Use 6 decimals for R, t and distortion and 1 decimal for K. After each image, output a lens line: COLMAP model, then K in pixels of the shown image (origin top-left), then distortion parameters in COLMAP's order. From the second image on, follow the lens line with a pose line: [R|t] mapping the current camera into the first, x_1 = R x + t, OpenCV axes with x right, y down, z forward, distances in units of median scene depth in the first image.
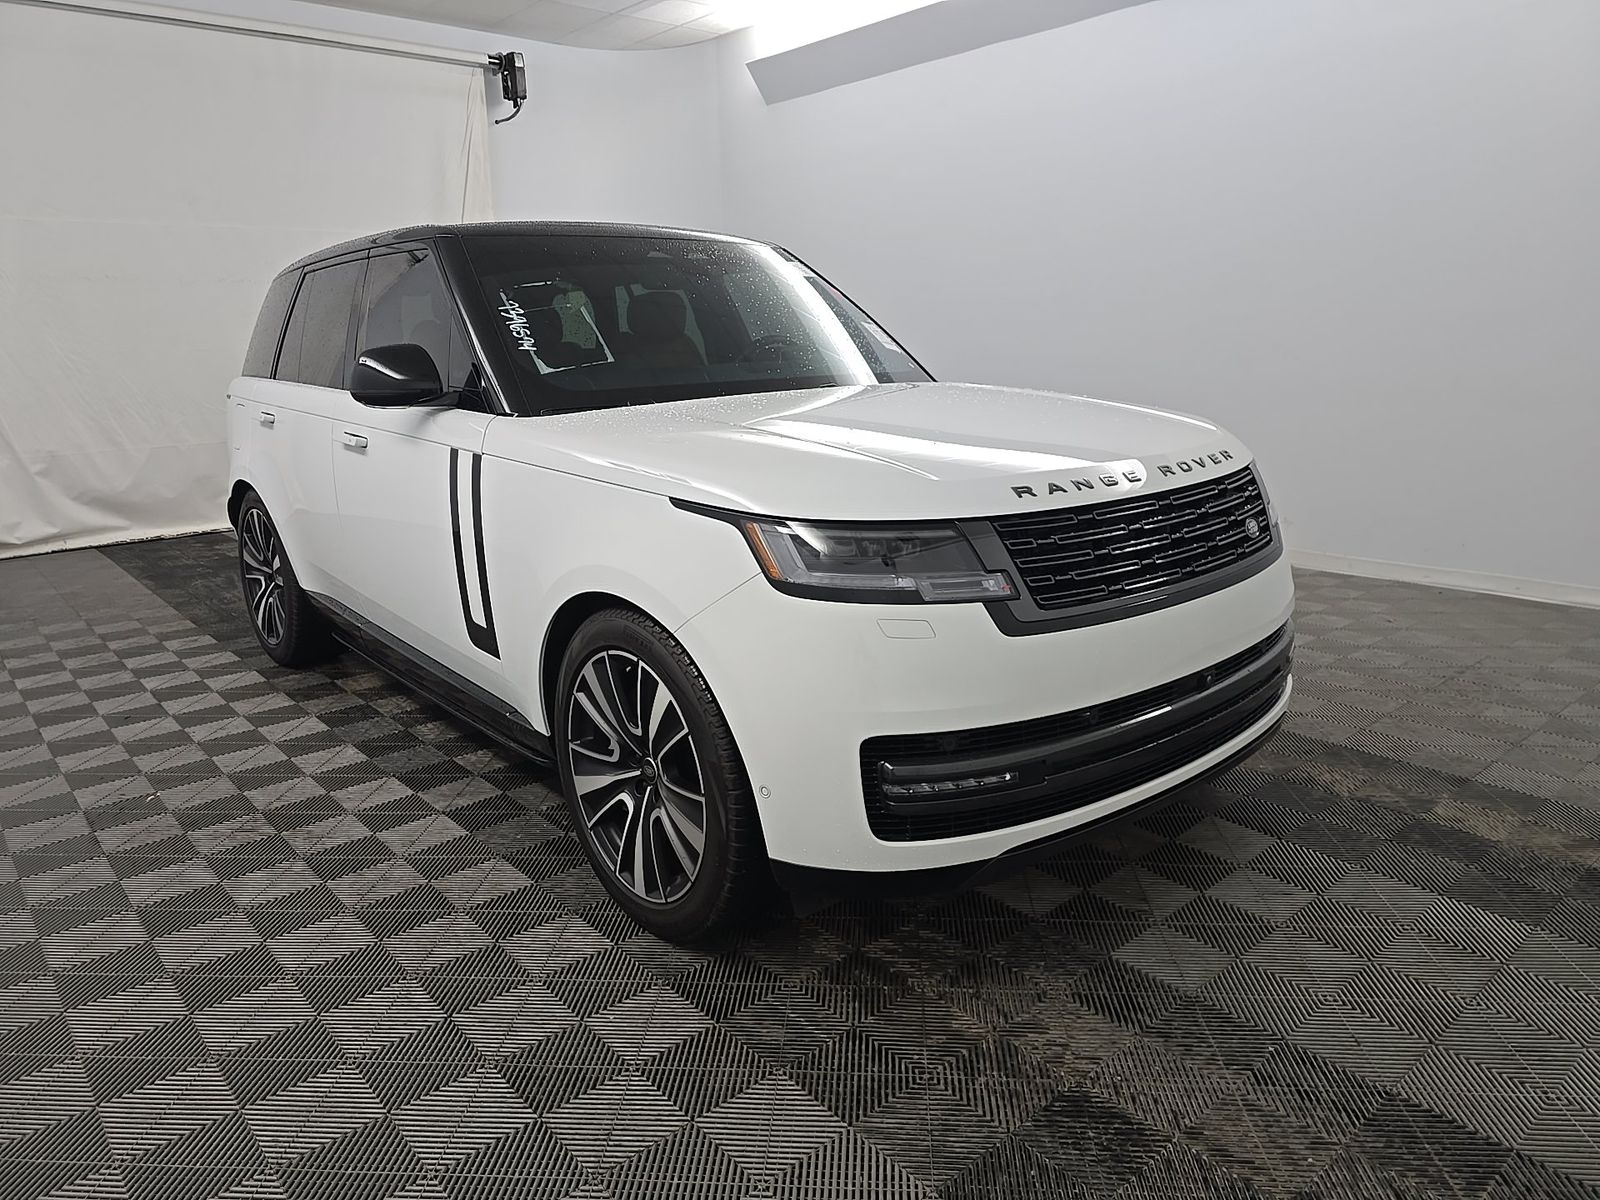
lens RADIAL K [[1079.4, 0, 808.2], [0, 1079.4, 593.3], [0, 0, 1]] dist [0.000839, 0.003370]
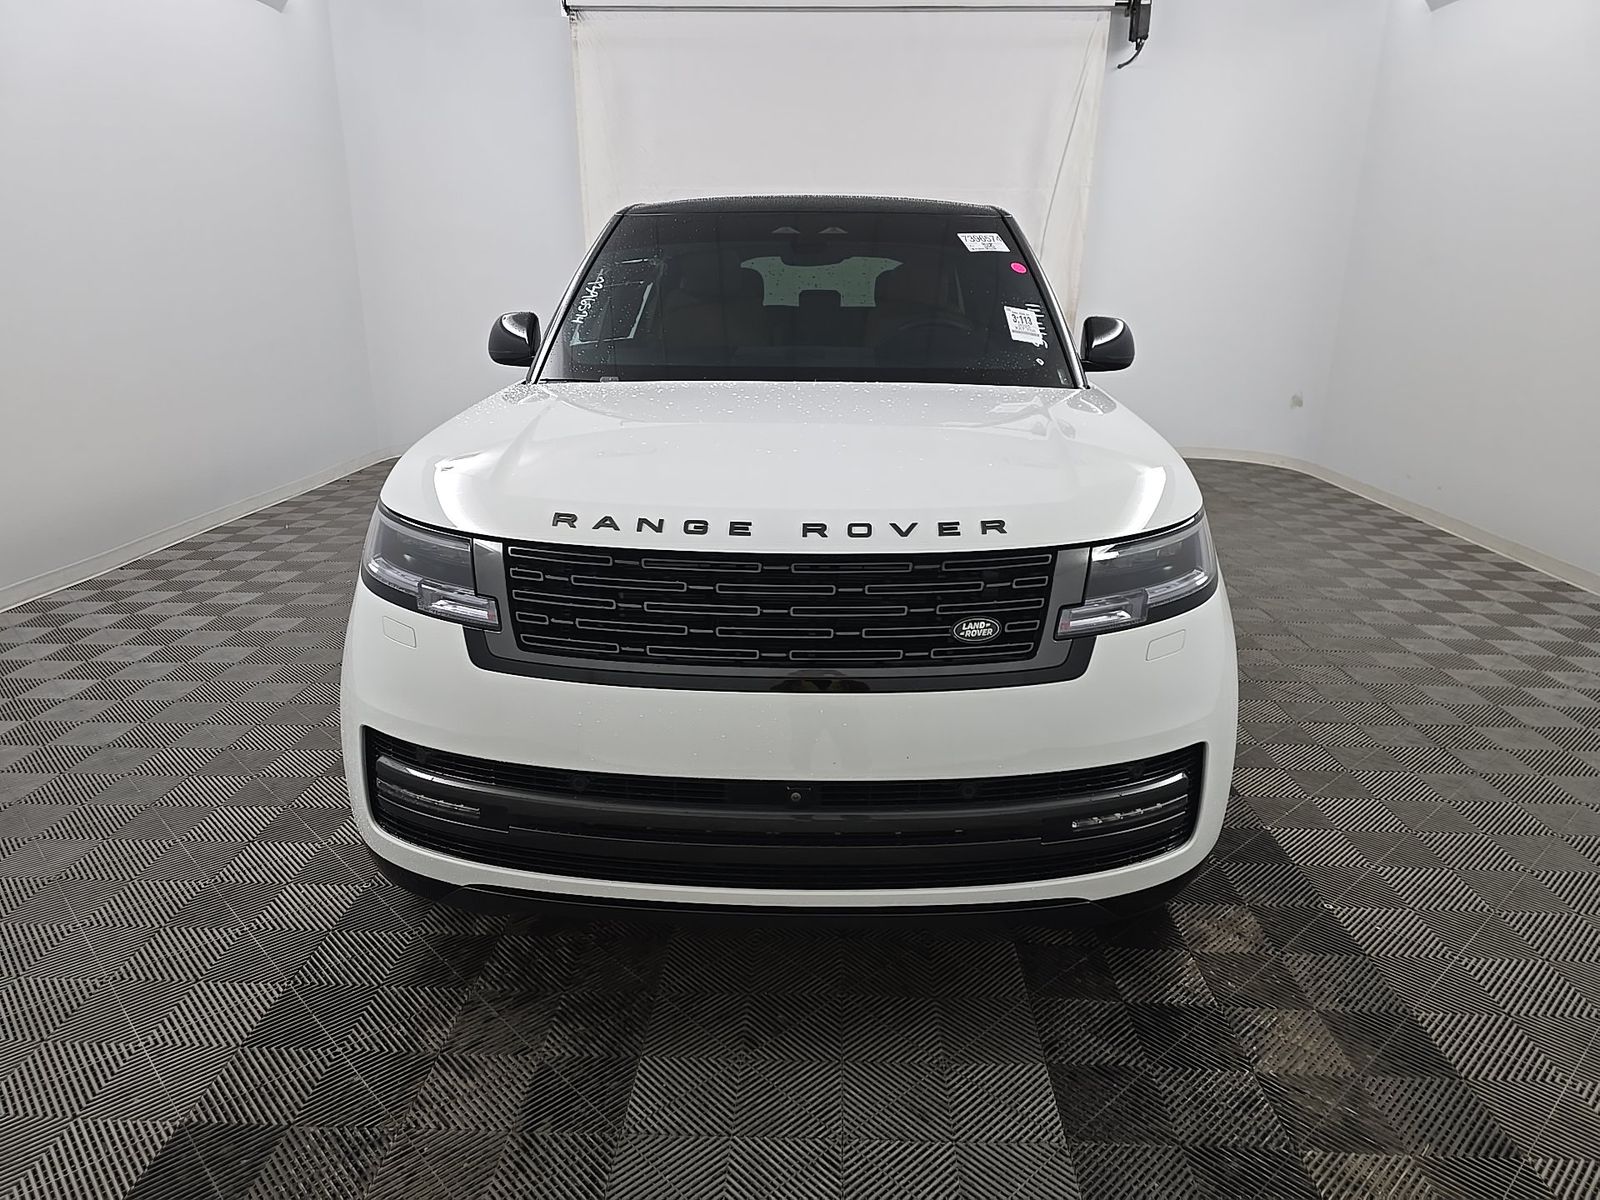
lens RADIAL K [[1079.4, 0, 808.2], [0, 1079.4, 593.3], [0, 0, 1]] dist [0.000839, 0.003370]
pose [[0.730766, 0.216861, -0.647266, 0.852411], [-0.183579, 0.975697, 0.119638, -0.161931], [0.657480, 0.031397, 0.752817, 0.408636]]
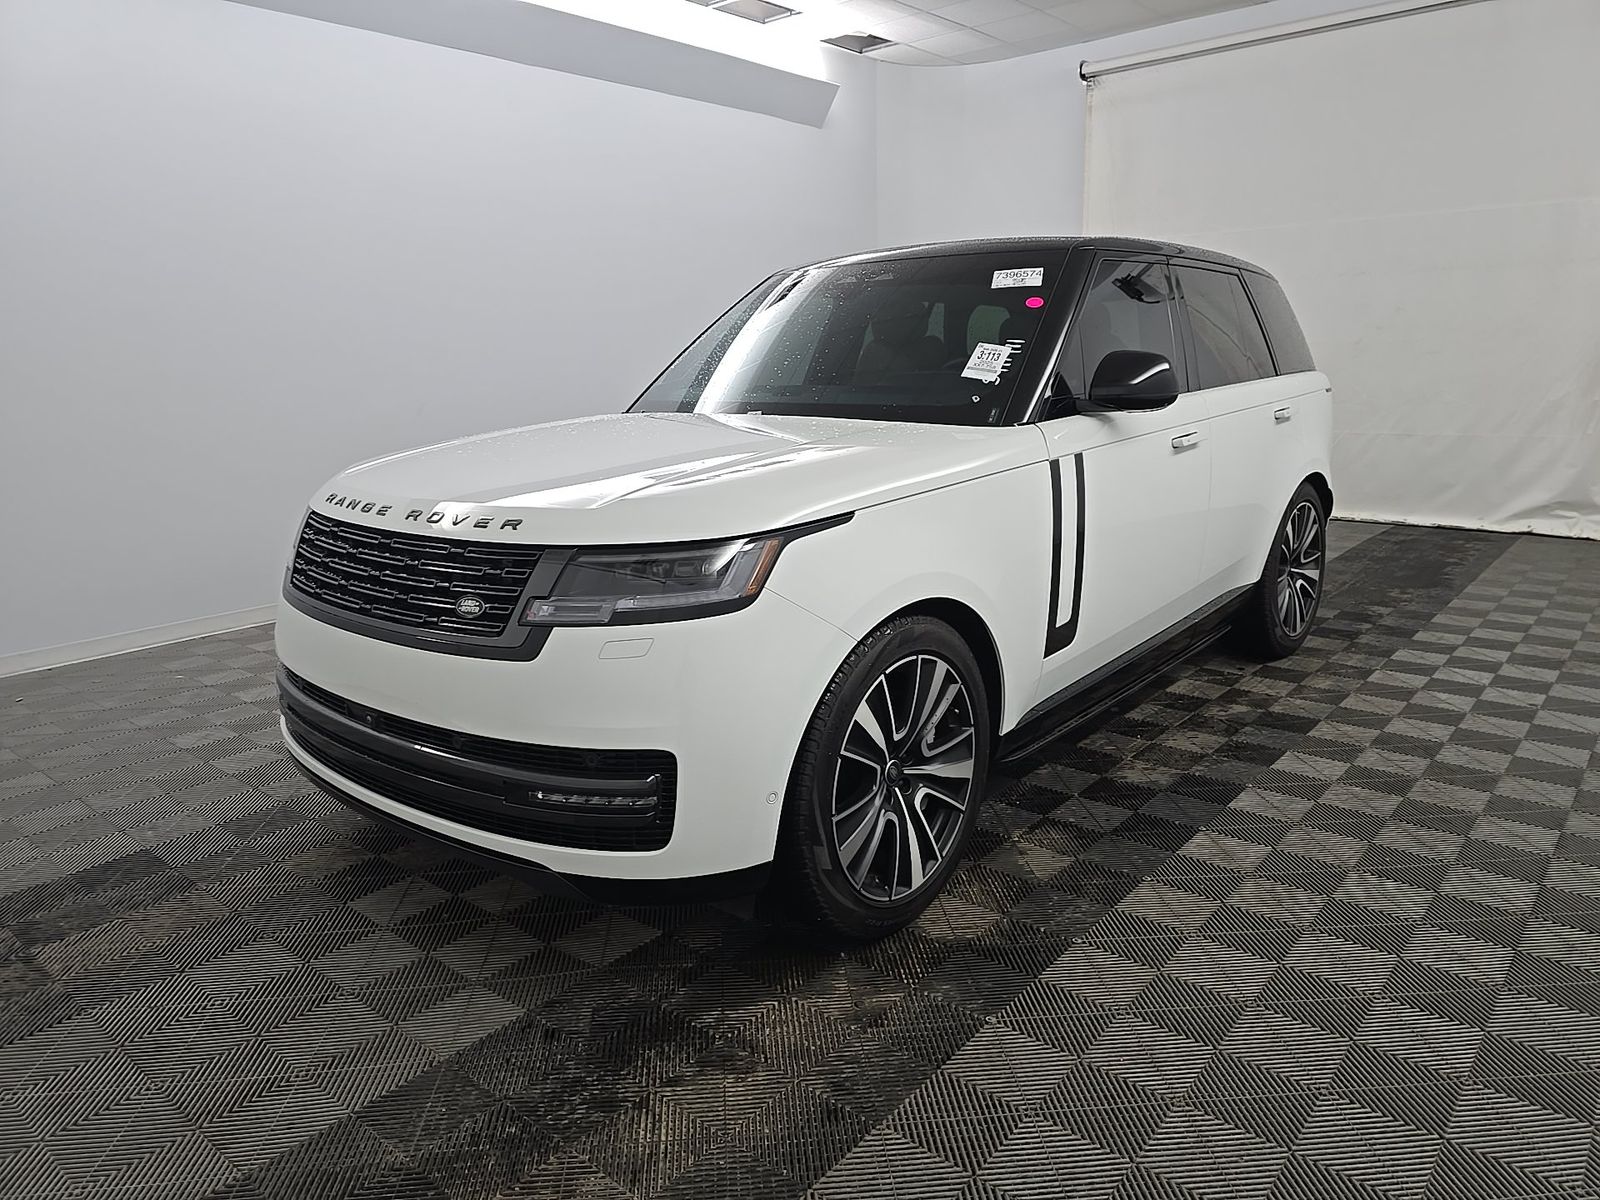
lens RADIAL K [[1079.4, 0, 808.2], [0, 1079.4, 593.3], [0, 0, 1]] dist [0.000839, 0.003370]
pose [[0.147230, 0.237061, -0.960274, 1.433114], [-0.211097, 0.956016, 0.203645, -0.344745], [0.966313, 0.172728, 0.190797, 1.254143]]
